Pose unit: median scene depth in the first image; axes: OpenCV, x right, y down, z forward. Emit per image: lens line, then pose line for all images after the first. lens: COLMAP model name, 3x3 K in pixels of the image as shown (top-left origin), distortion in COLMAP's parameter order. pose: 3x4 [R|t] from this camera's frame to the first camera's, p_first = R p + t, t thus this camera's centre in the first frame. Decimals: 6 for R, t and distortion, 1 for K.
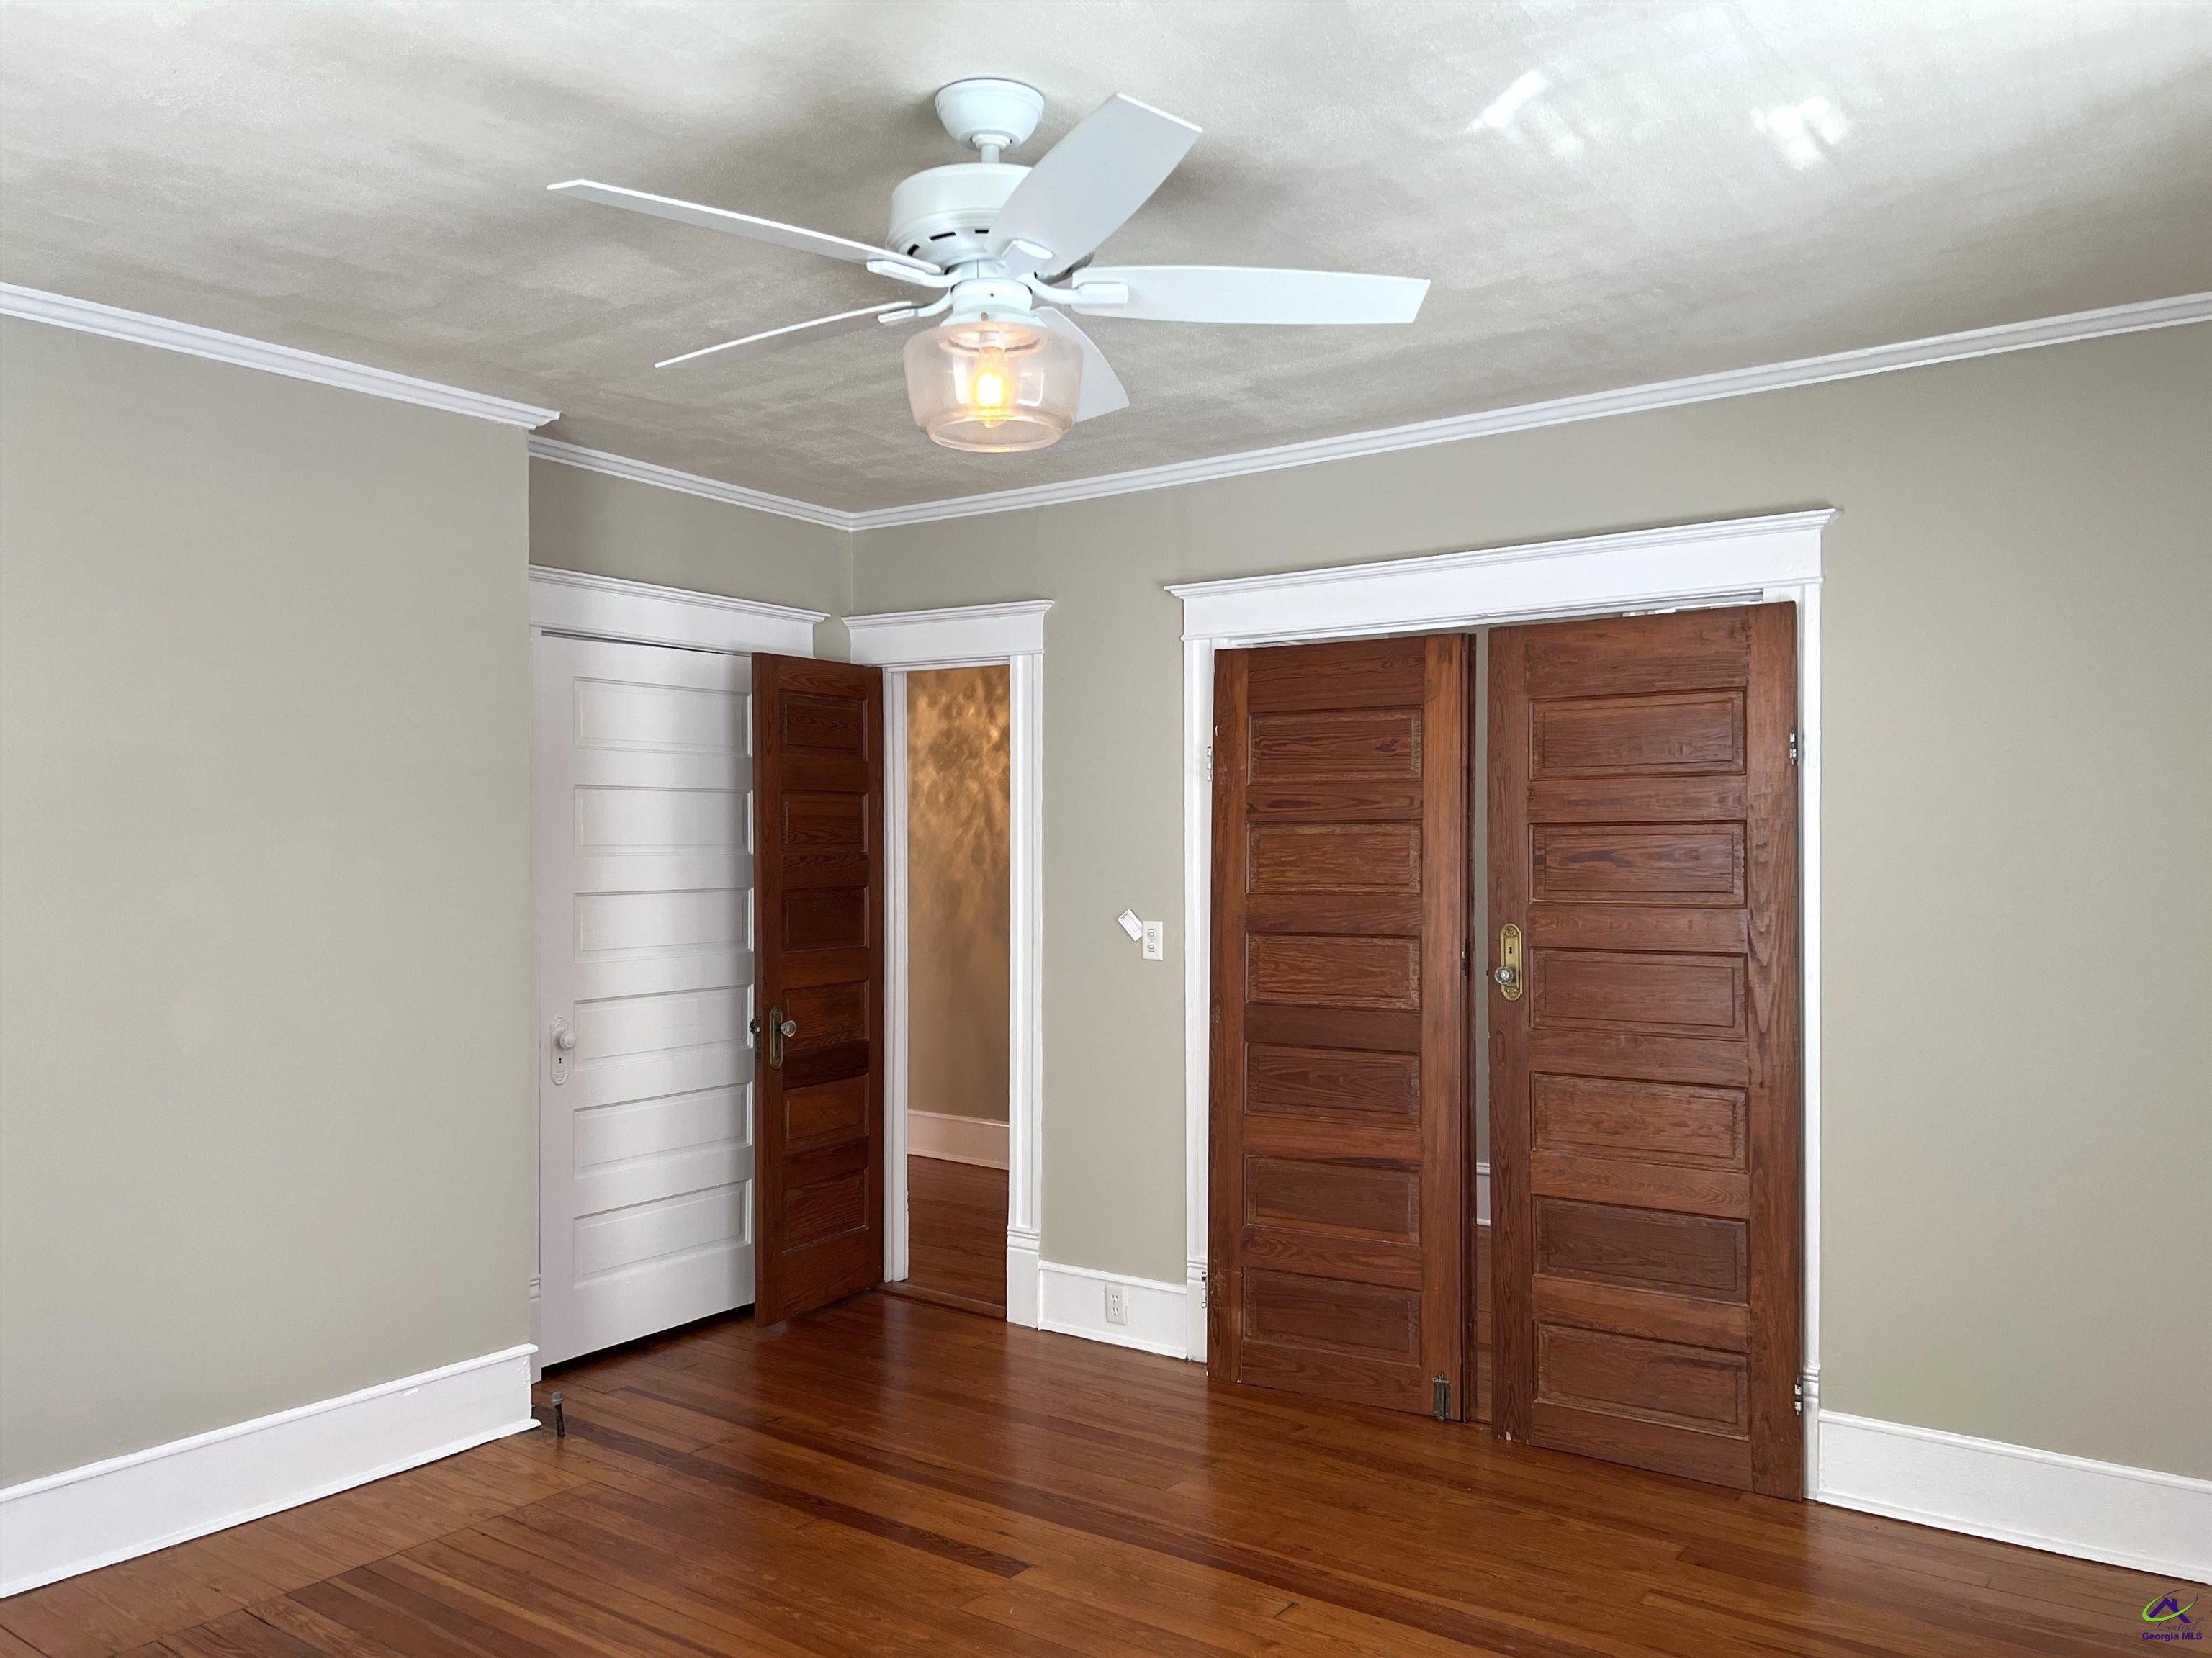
lens RADIAL K [[1668.8, 0, 1120.6], [0, 1668.8, 824.9], [0, 0, 1]] dist [0.054221, -0.047693]
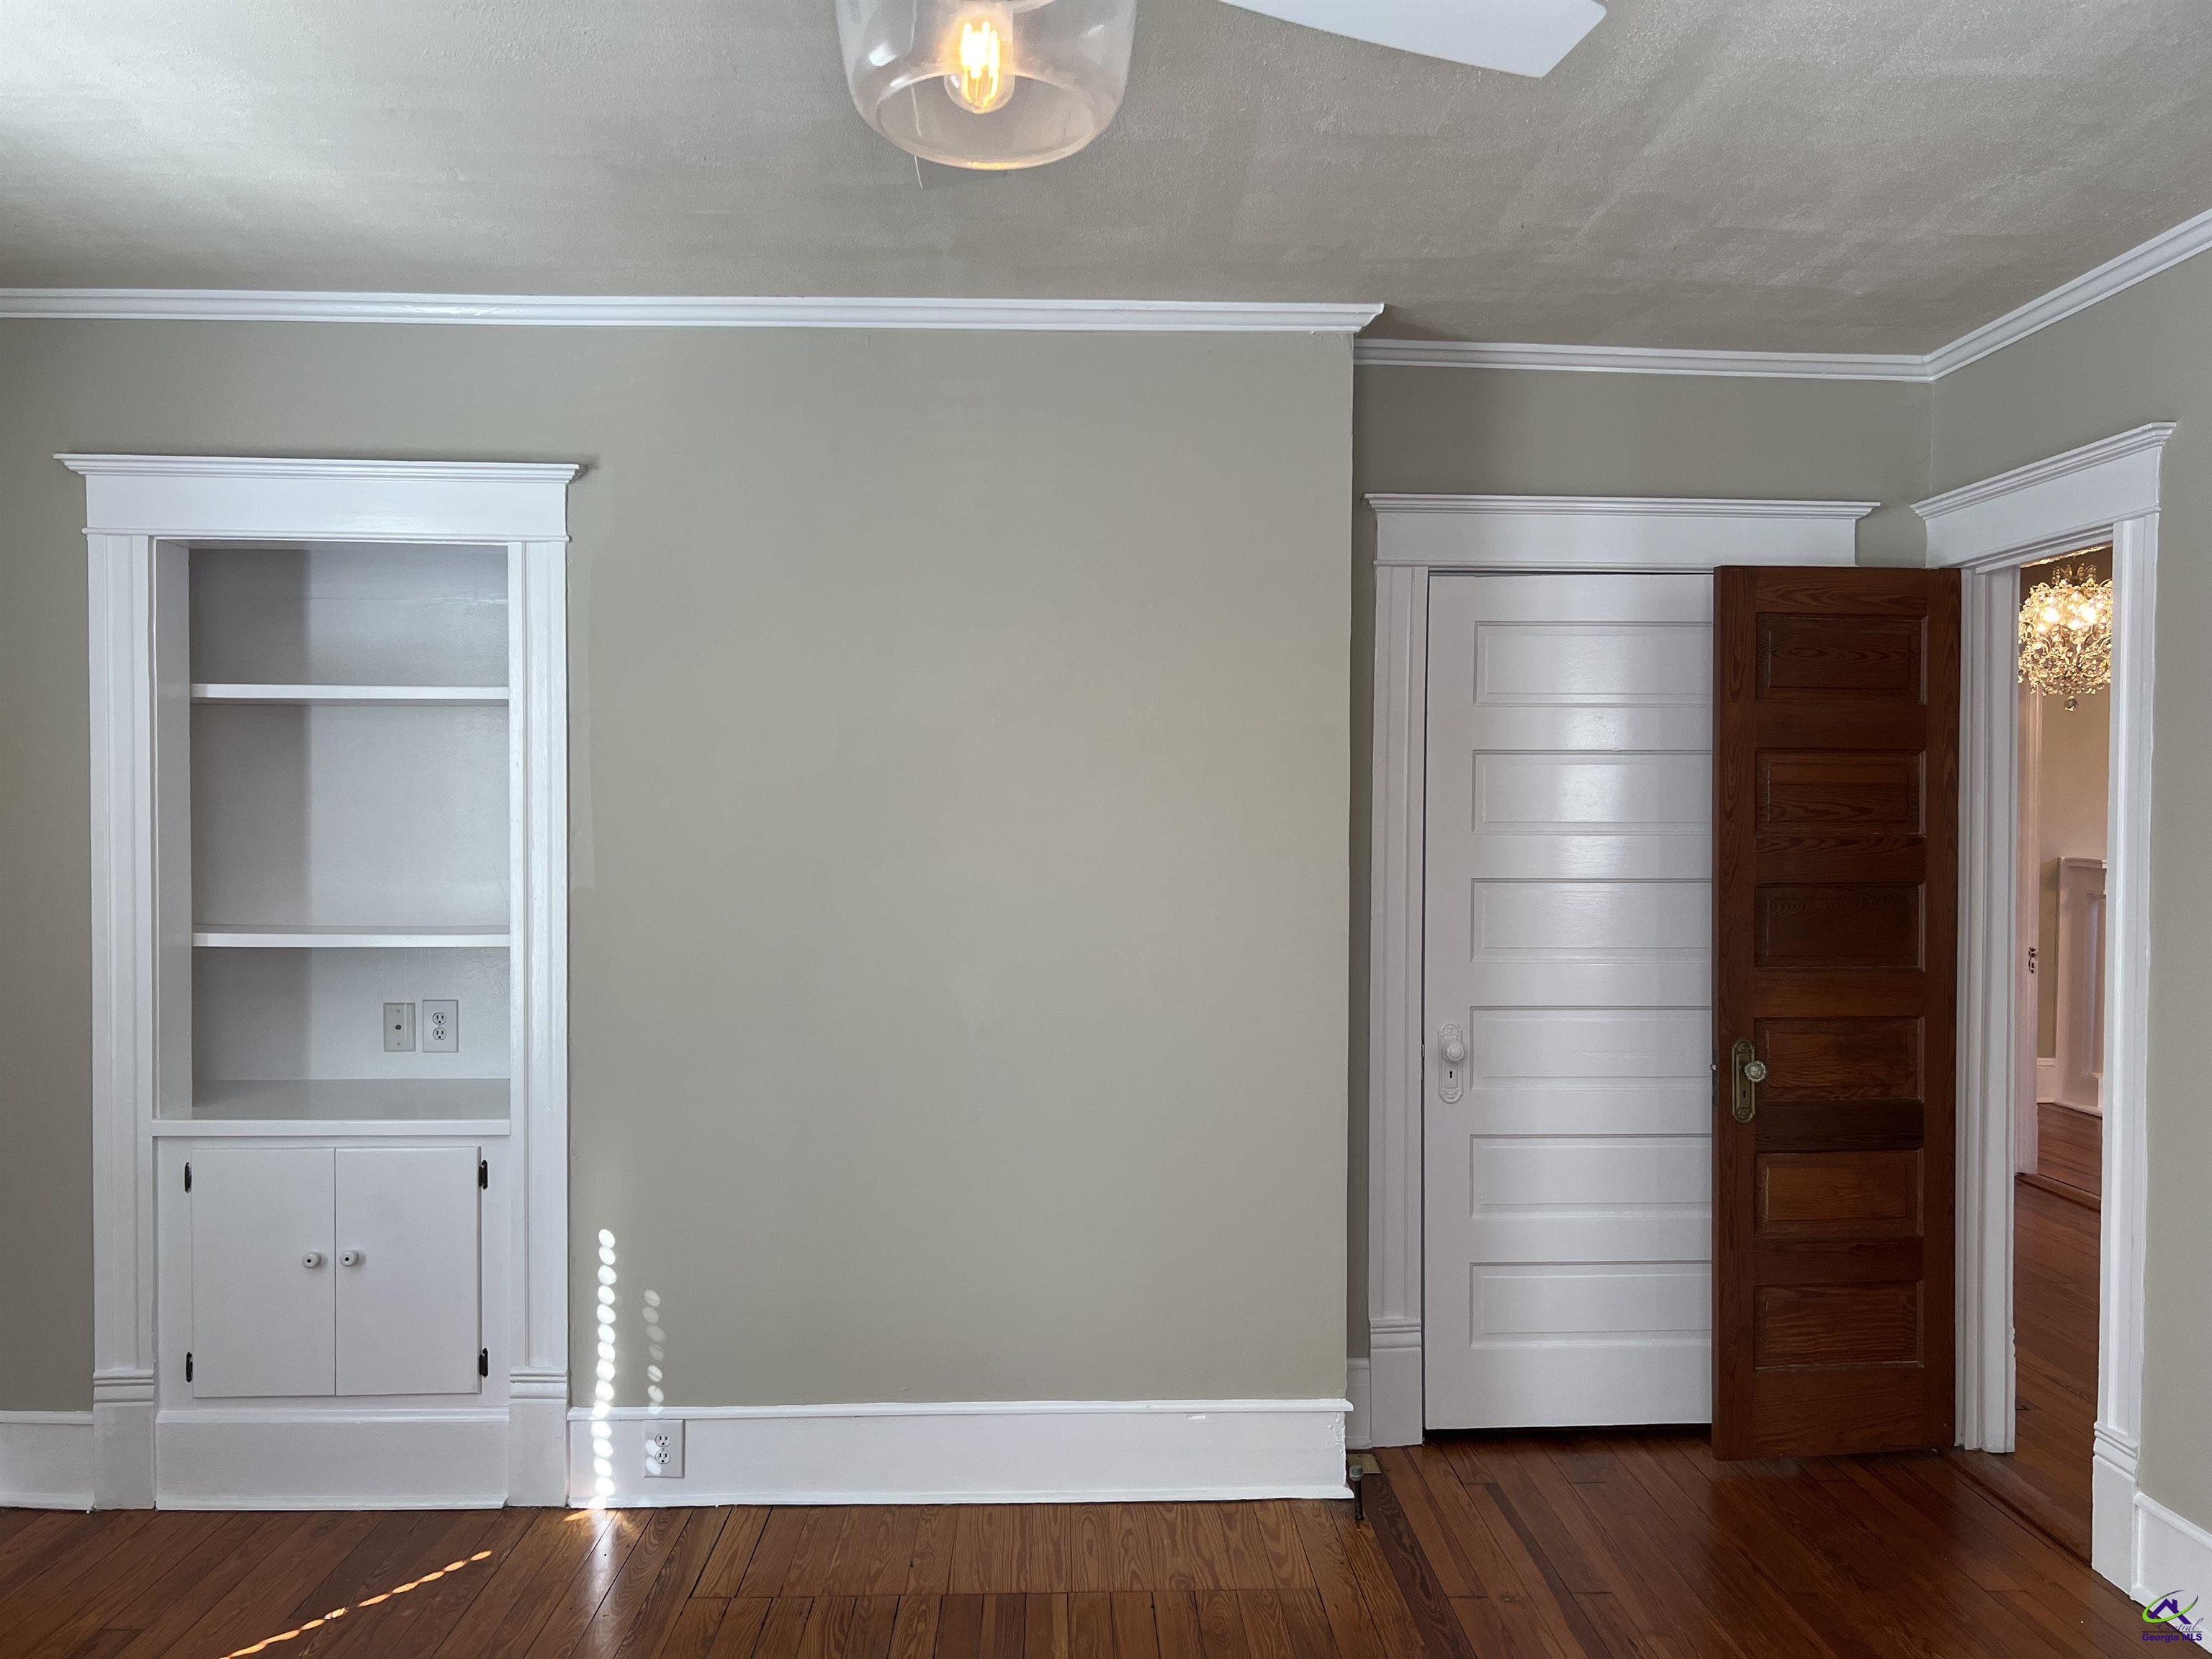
lens RADIAL K [[1669.0, 0, 1111.6], [0, 1669.0, 842.7], [0, 0, 1]] dist [0.054221, -0.047693]
pose [[0.626976, 0.013253, -0.778926, 0.200195], [0.004020, 0.999787, 0.020246, 0.004422], [0.779028, -0.015825, 0.626789, 0.311175]]
